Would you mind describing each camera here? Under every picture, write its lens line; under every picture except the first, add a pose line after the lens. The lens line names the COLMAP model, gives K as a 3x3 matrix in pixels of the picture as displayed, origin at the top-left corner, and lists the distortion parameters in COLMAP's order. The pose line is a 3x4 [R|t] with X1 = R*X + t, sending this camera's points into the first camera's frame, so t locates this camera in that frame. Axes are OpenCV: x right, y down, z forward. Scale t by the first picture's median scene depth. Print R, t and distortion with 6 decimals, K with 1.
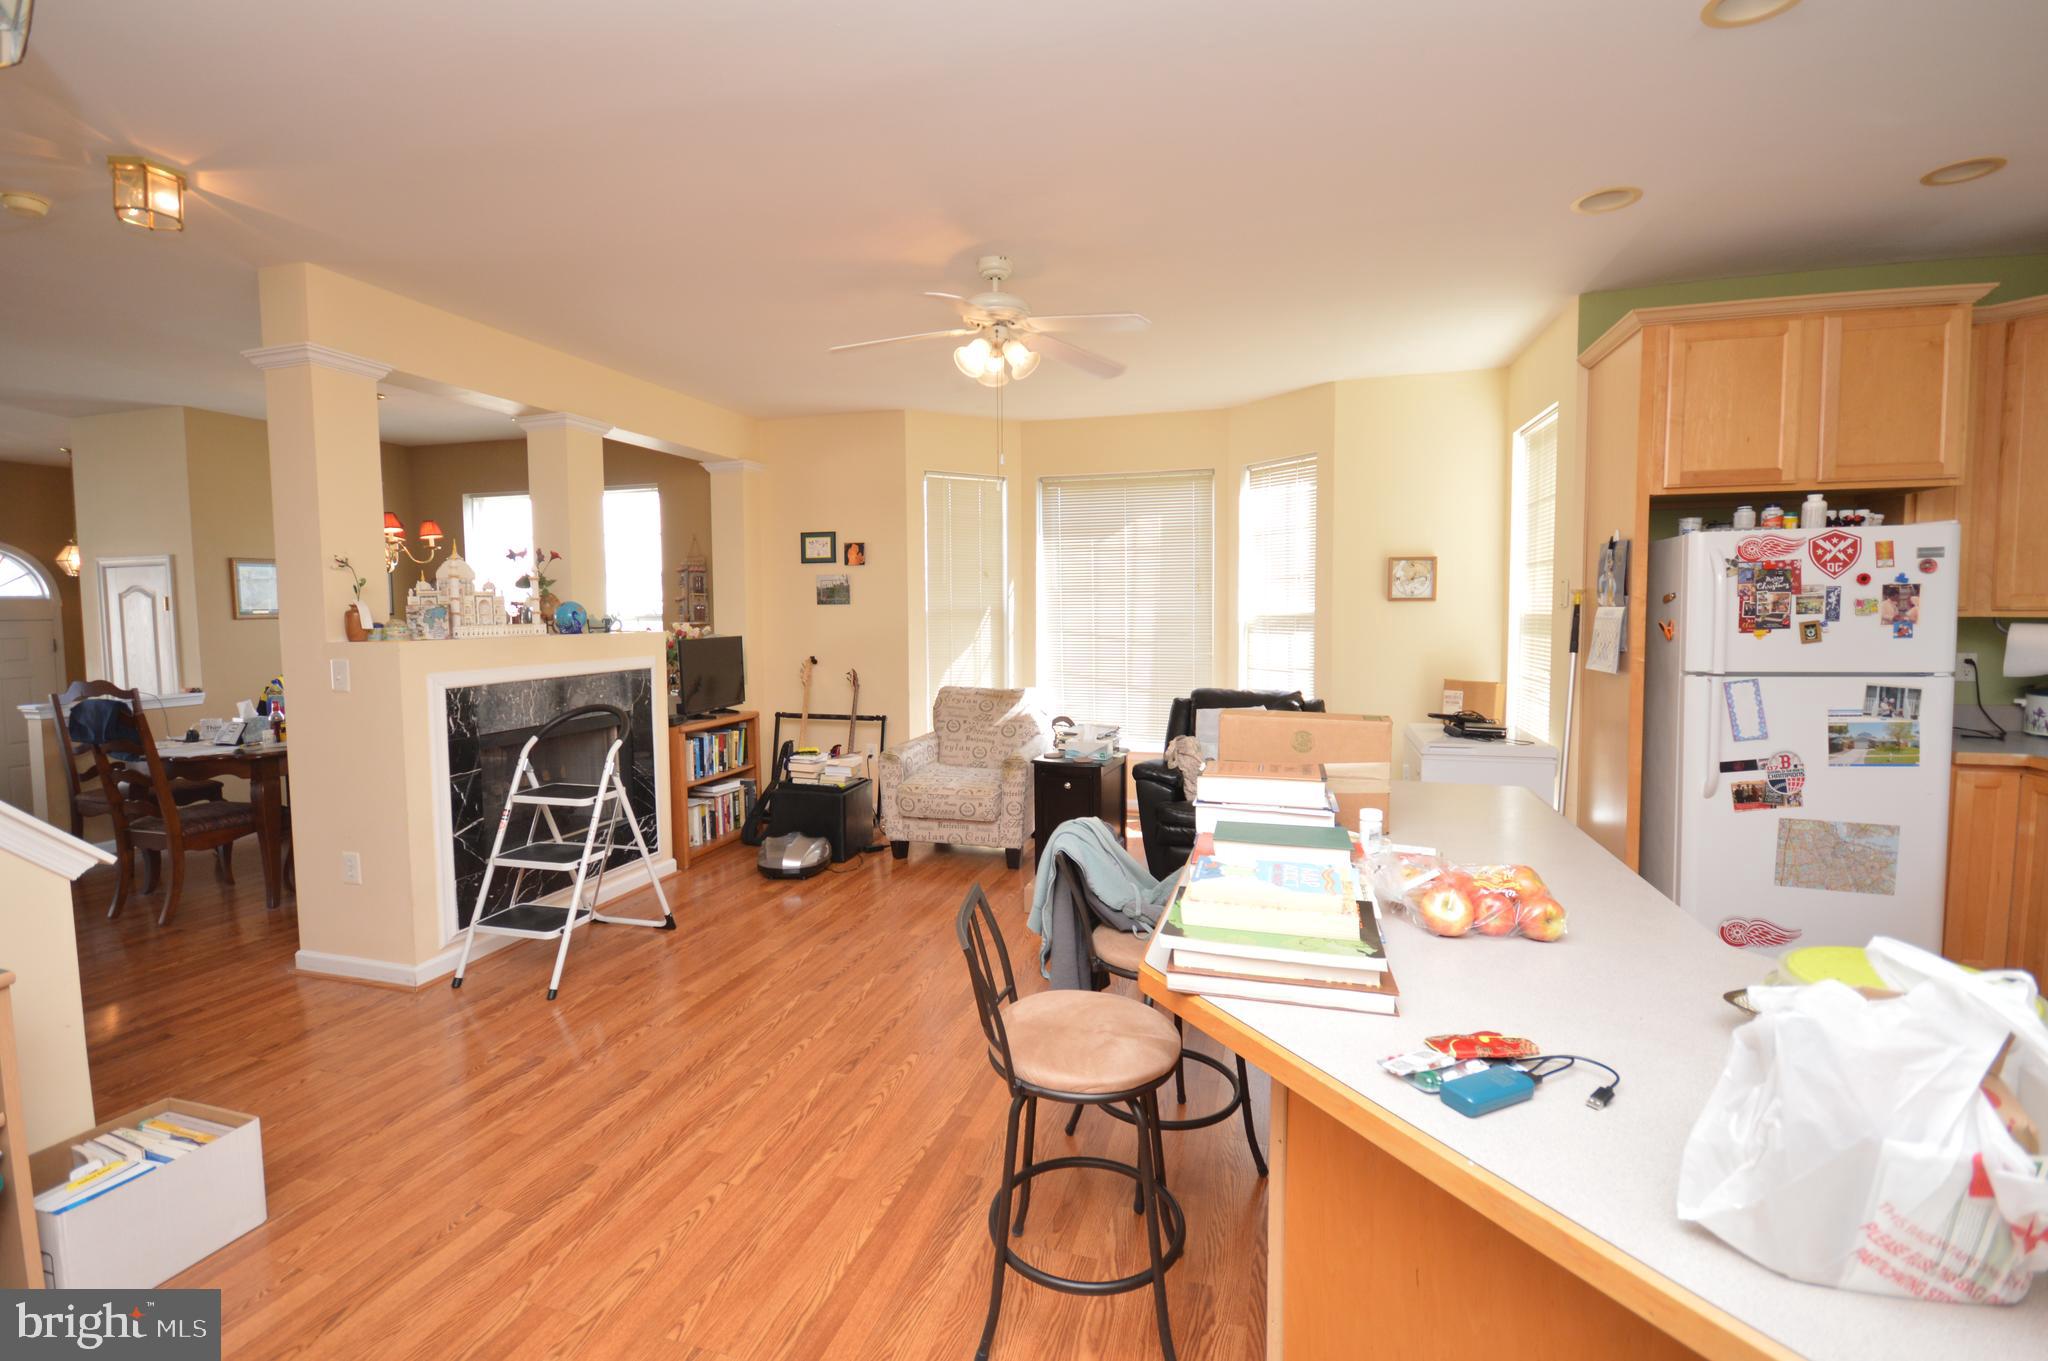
lens RADIAL K [[909.9, 0, 1010.6], [0, 909.9, 676.1], [0, 0, 1]] dist [0.007326, -0.010089]
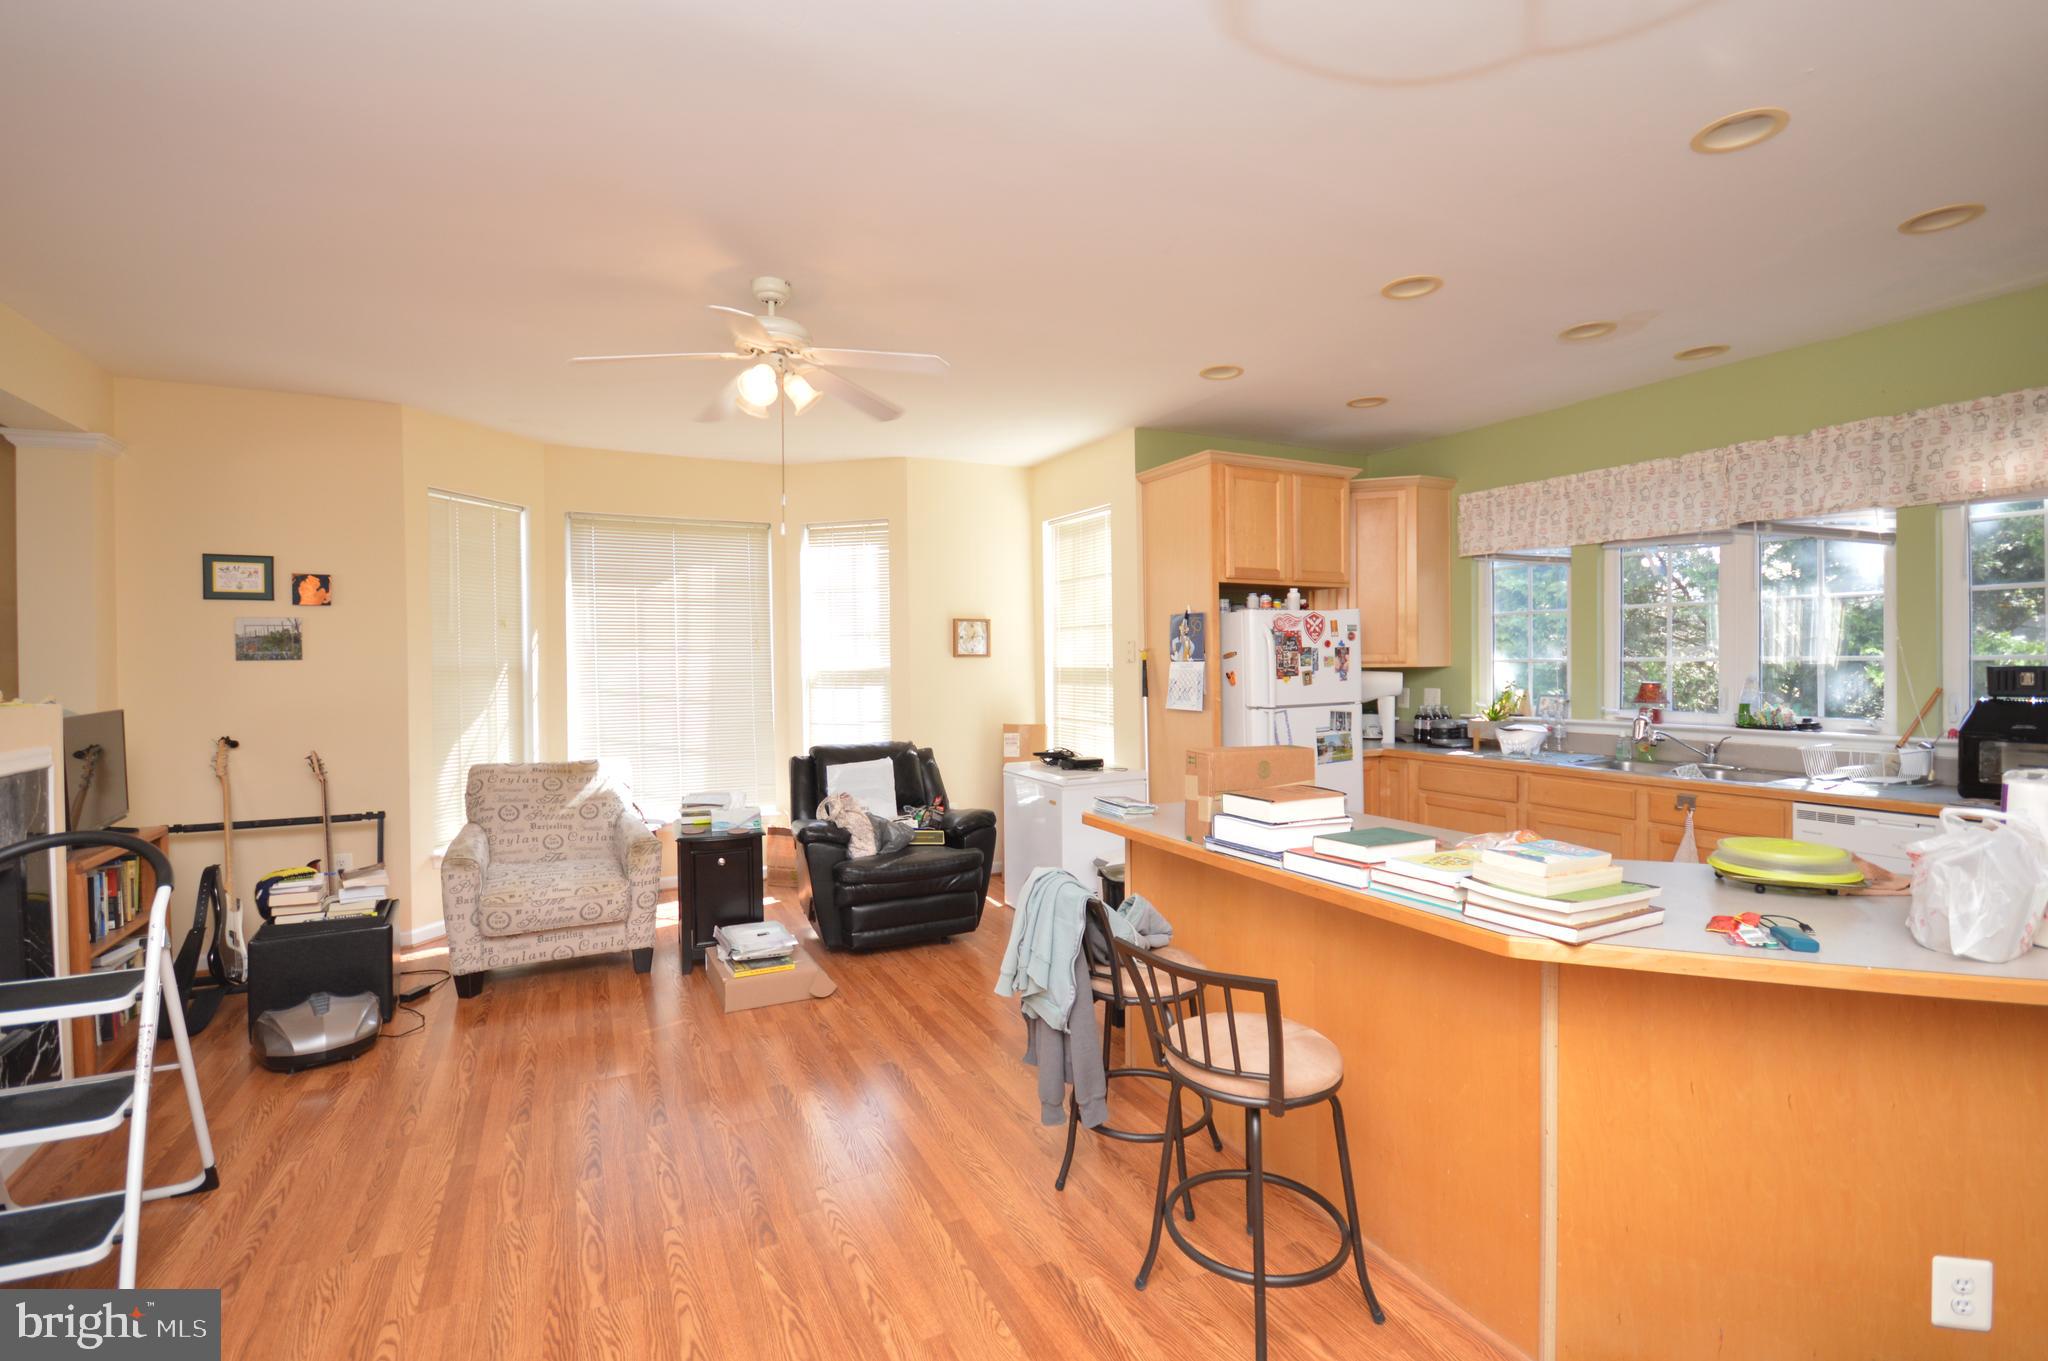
lens RADIAL K [[909.9, 0, 1016.2], [0, 909.9, 673.2], [0, 0, 1]] dist [0.007326, -0.010089]
pose [[0.727446, -0.009470, 0.686100, -0.331853], [0.053959, 0.997598, -0.043440, -0.010033], [-0.684041, 0.068622, 0.726209, 0.139260]]
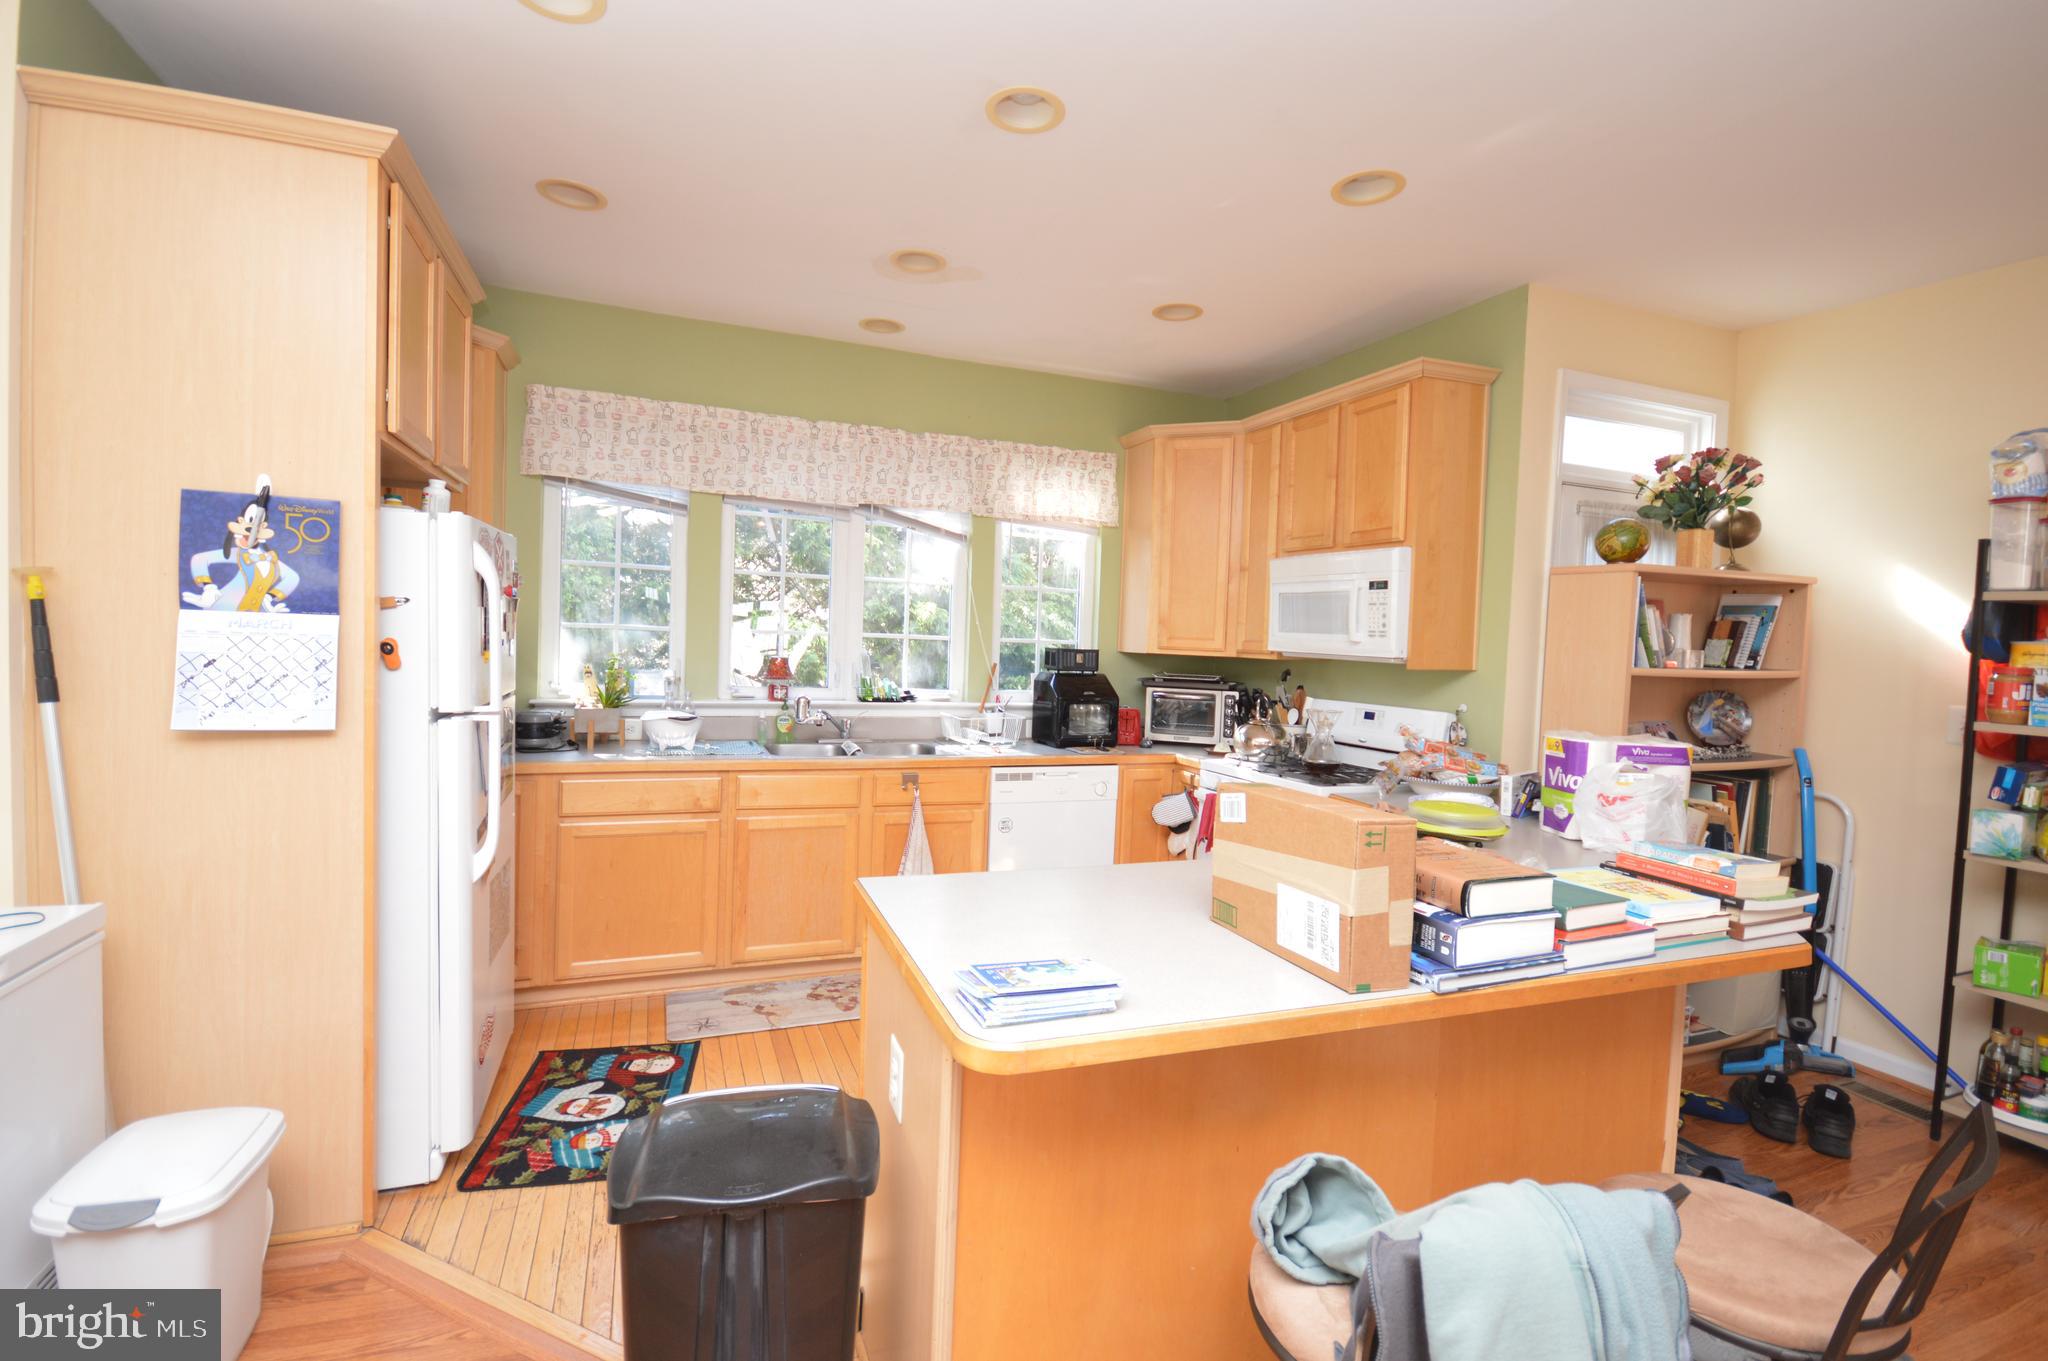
lens RADIAL K [[909.9, 0, 1011.0], [0, 909.9, 669.3], [0, 0, 1]] dist [0.007326, -0.010089]
pose [[-0.612575, -0.043439, 0.789218, -0.044238], [0.023982, 0.997007, 0.073491, -0.051857], [-0.790048, 0.063946, -0.609700, 0.712894]]
